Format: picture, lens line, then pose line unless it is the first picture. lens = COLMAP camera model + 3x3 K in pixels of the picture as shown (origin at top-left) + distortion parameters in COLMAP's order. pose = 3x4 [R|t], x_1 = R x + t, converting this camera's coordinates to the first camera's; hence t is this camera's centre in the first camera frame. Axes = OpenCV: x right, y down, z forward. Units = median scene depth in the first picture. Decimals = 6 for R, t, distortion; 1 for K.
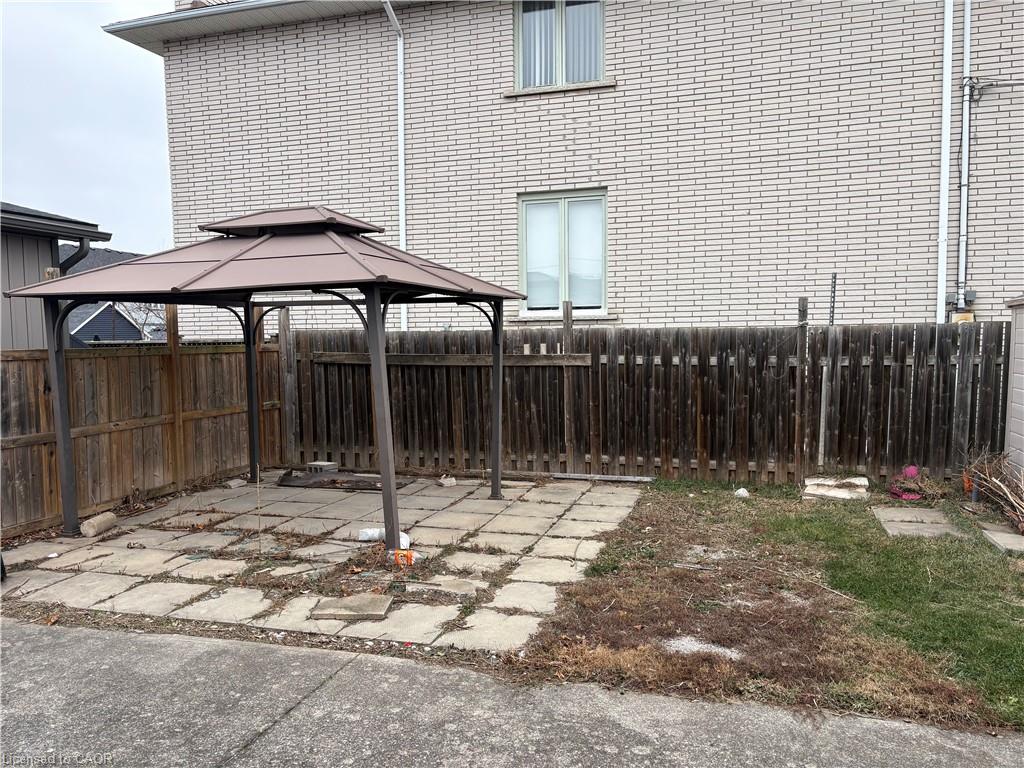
lens RADIAL K [[769.5, 0, 515.3], [0, 769.5, 388.6], [0, 0, 1]] dist [0.044757, -0.028857]
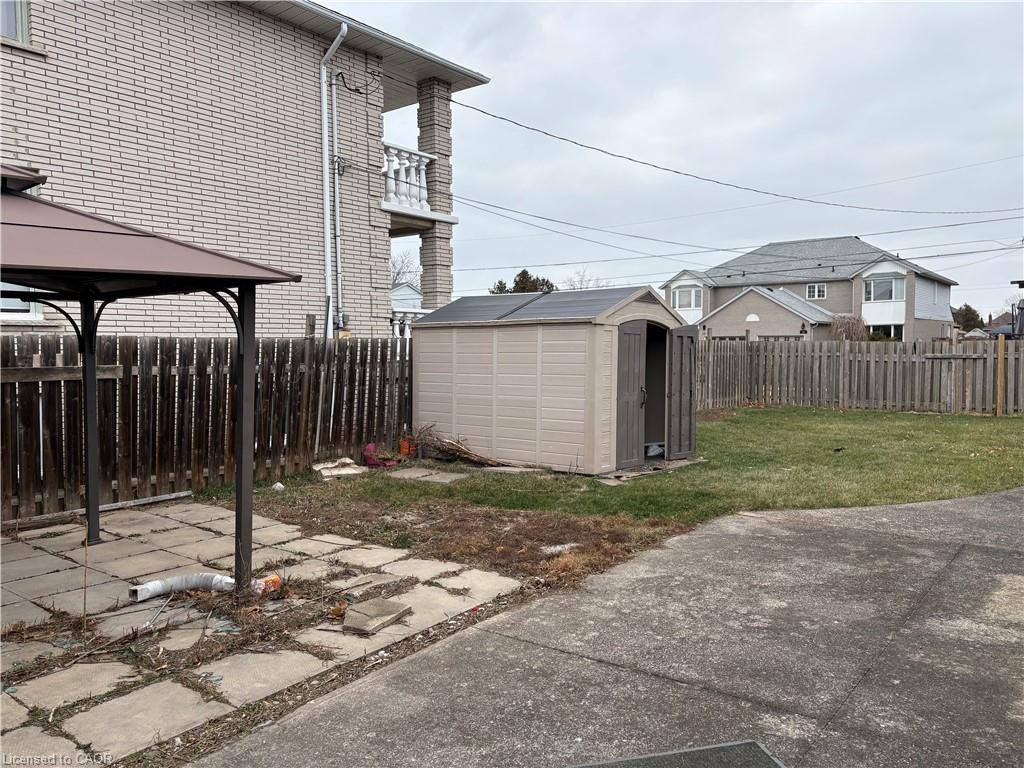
lens RADIAL K [[769.5, 0, 514.3], [0, 769.5, 383.5], [0, 0, 1]] dist [0.044757, -0.028857]
pose [[0.361421, -0.039388, 0.931570, -0.757321], [0.067291, 0.997604, 0.016073, -0.010638], [-0.929971, 0.056877, 0.363205, 0.333455]]
